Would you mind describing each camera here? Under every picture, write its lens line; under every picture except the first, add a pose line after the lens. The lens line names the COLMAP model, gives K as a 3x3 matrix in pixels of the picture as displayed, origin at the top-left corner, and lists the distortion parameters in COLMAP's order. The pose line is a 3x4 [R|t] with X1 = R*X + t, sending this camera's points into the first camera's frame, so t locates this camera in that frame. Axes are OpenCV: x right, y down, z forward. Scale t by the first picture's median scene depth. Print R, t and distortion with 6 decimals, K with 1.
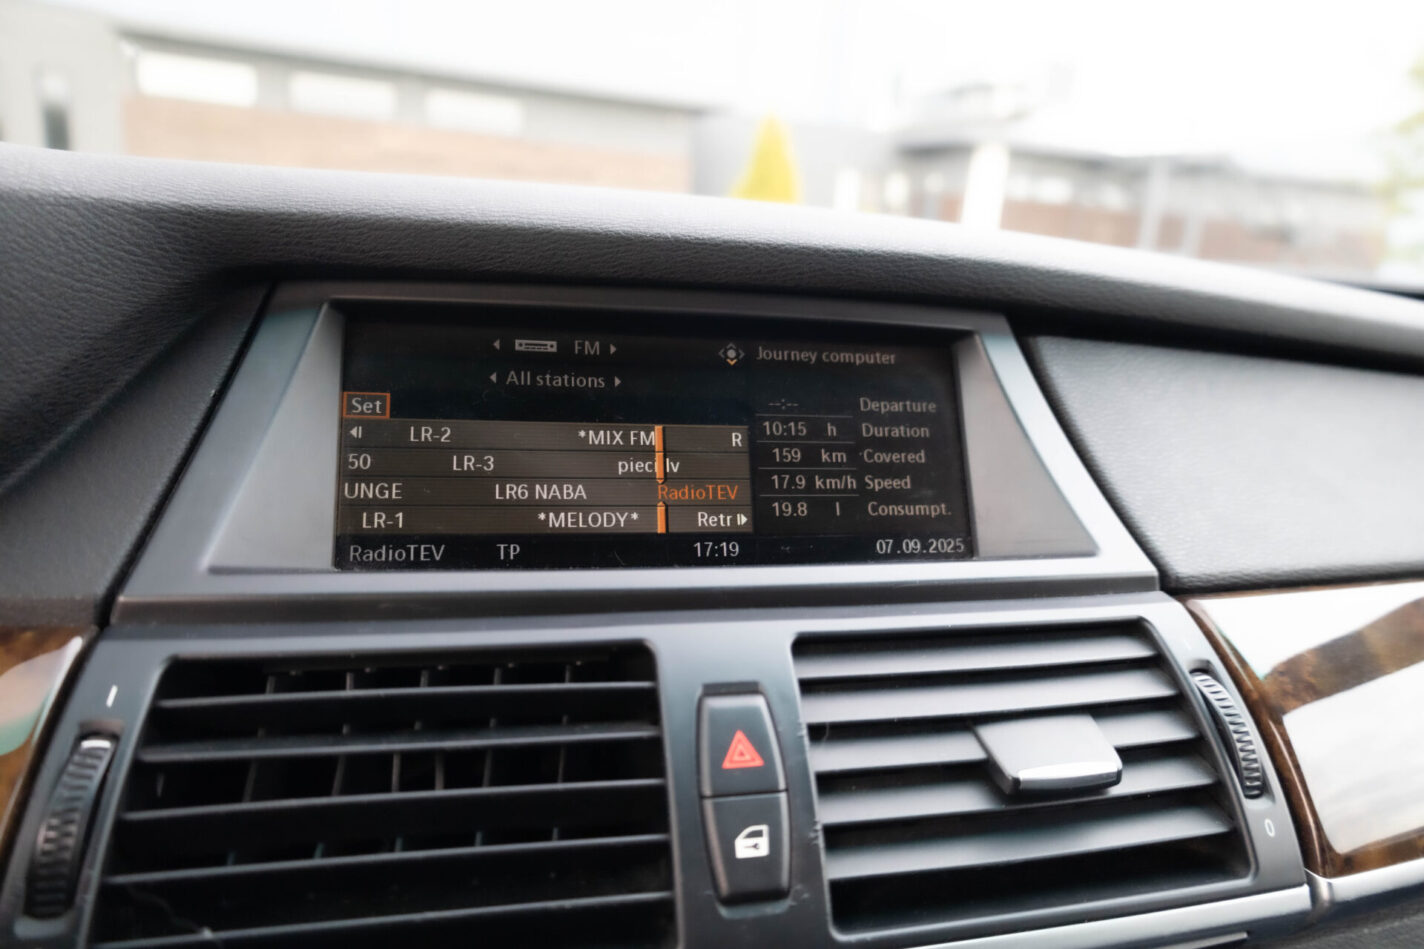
lens RADIAL K [[966.5, 0, 720.3], [0, 966.5, 477.8], [0, 0, 1]] dist [0.040594, 0.000018]
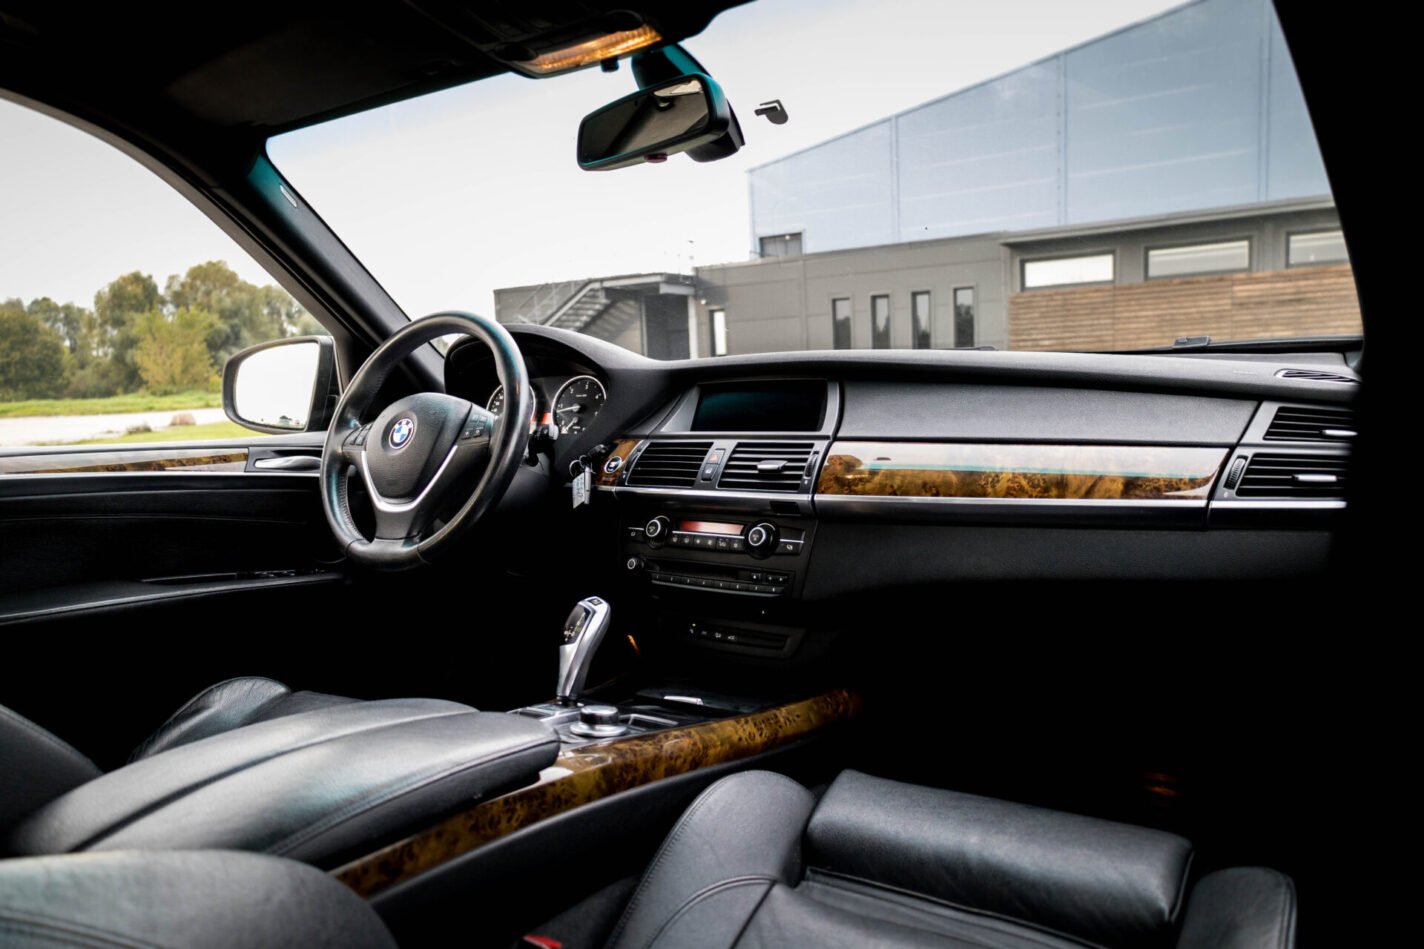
lens RADIAL K [[966.5, 0, 717.5], [0, 966.5, 480.1], [0, 0, 1]] dist [0.040594, 0.000018]
pose [[0.626071, -0.013423, -0.779651, 3.067613], [-0.105226, 0.989252, -0.101530, 0.689134], [0.772634, 0.145604, 0.617929, -1.650735]]
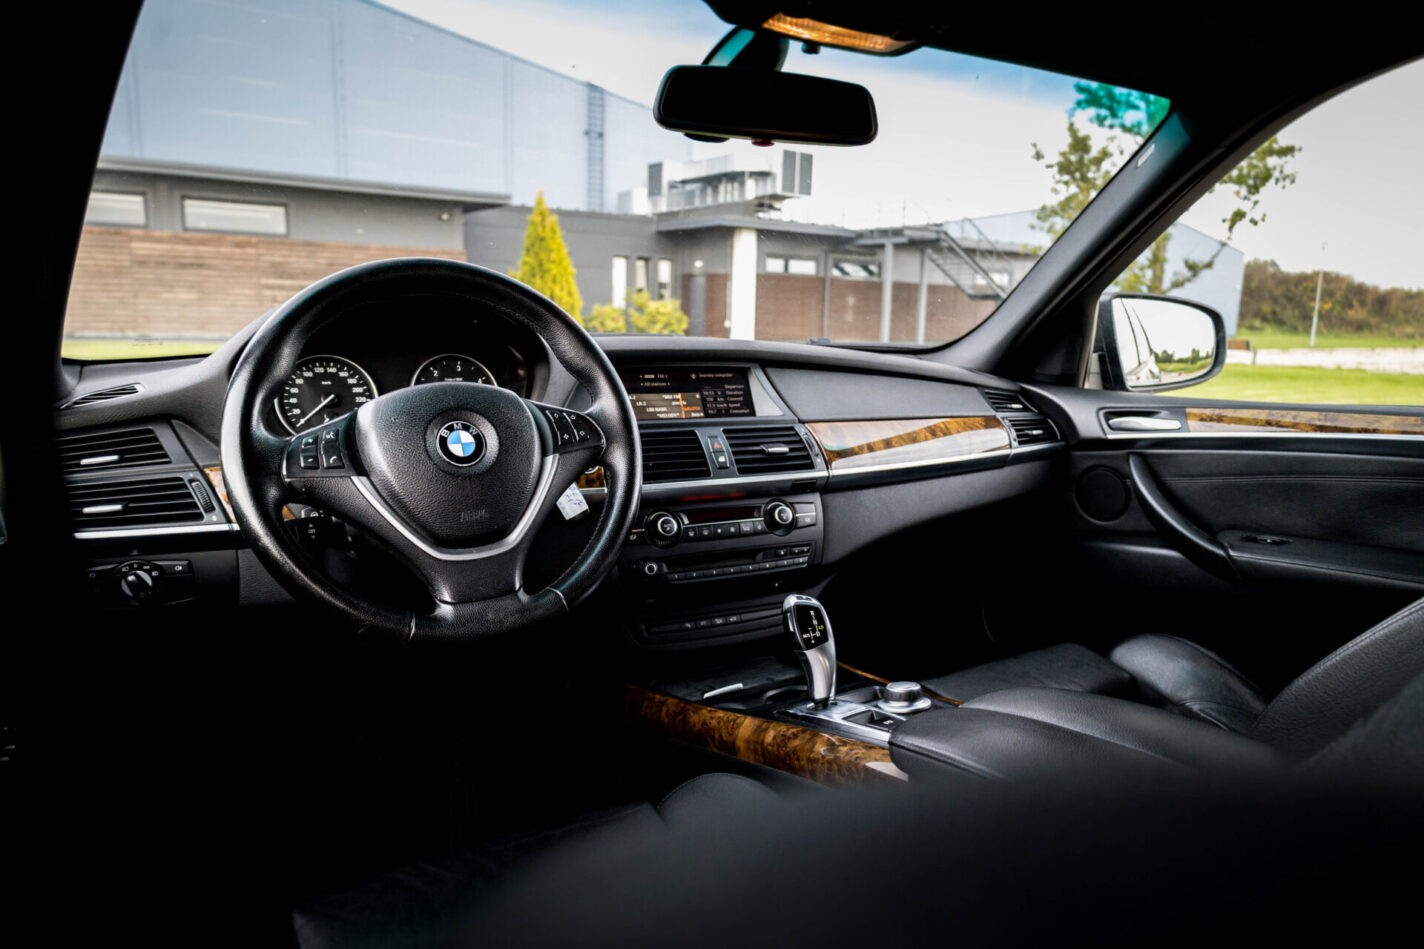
lens RADIAL K [[966.5, 0, 716.3], [0, 966.5, 474.1], [0, 0, 1]] dist [0.040594, 0.000018]
pose [[0.973505, -0.085643, 0.212024, -0.819489], [0.102111, 0.992449, -0.067958, 0.585891], [-0.204603, 0.087808, 0.974899, -3.039224]]
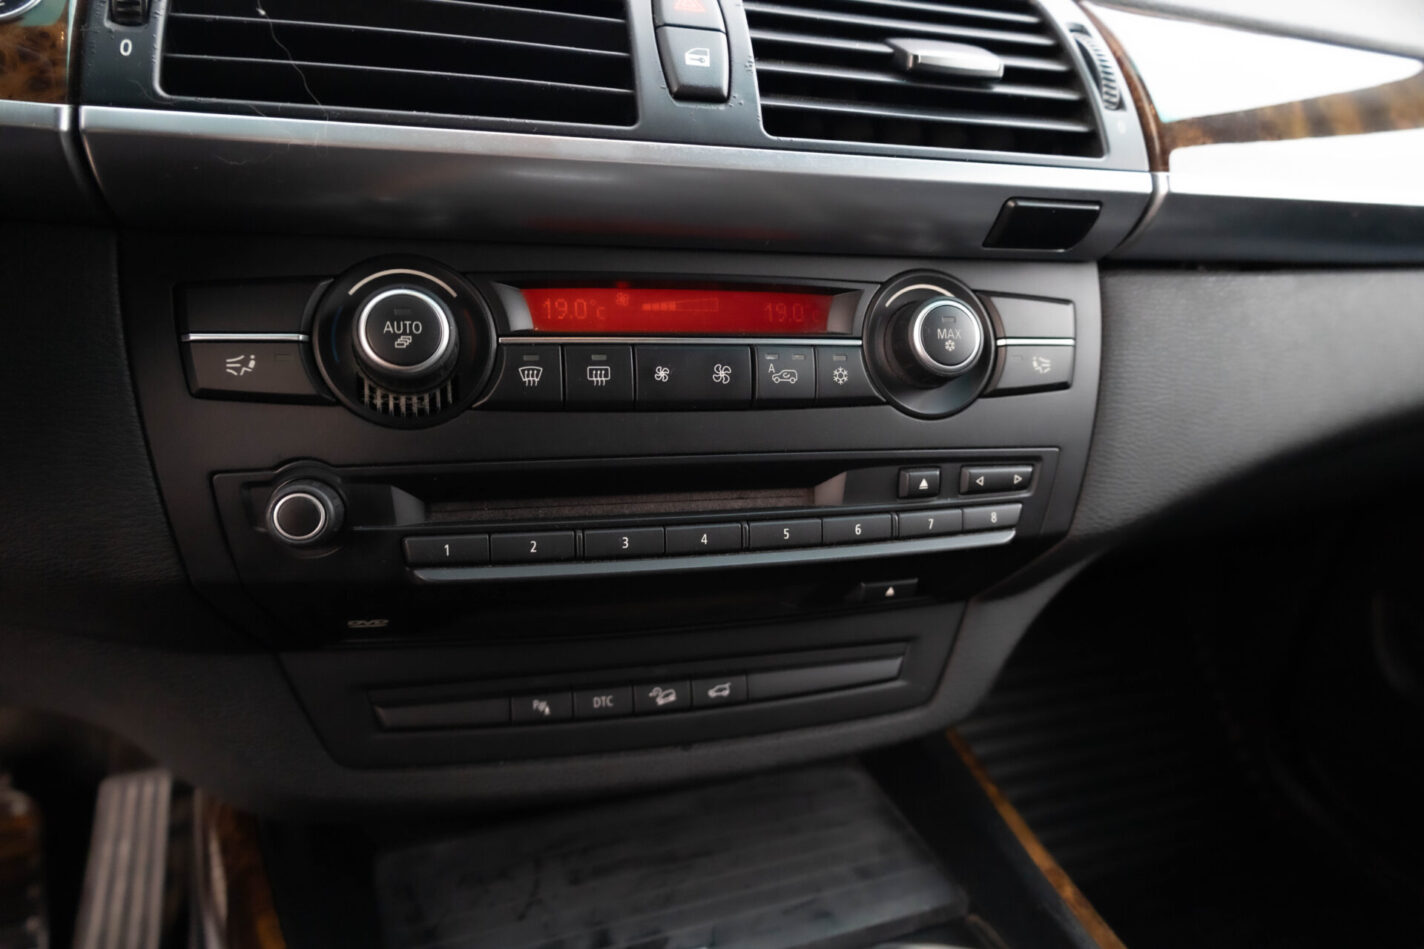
lens RADIAL K [[966.5, 0, 714.8], [0, 966.5, 469.5], [0, 0, 1]] dist [0.040594, 0.000018]
pose [[0.999641, -0.006567, 0.025971, 0.013152], [0.004172, 0.995822, 0.091219, 0.555922], [-0.026461, -0.091078, 0.995492, -0.202689]]
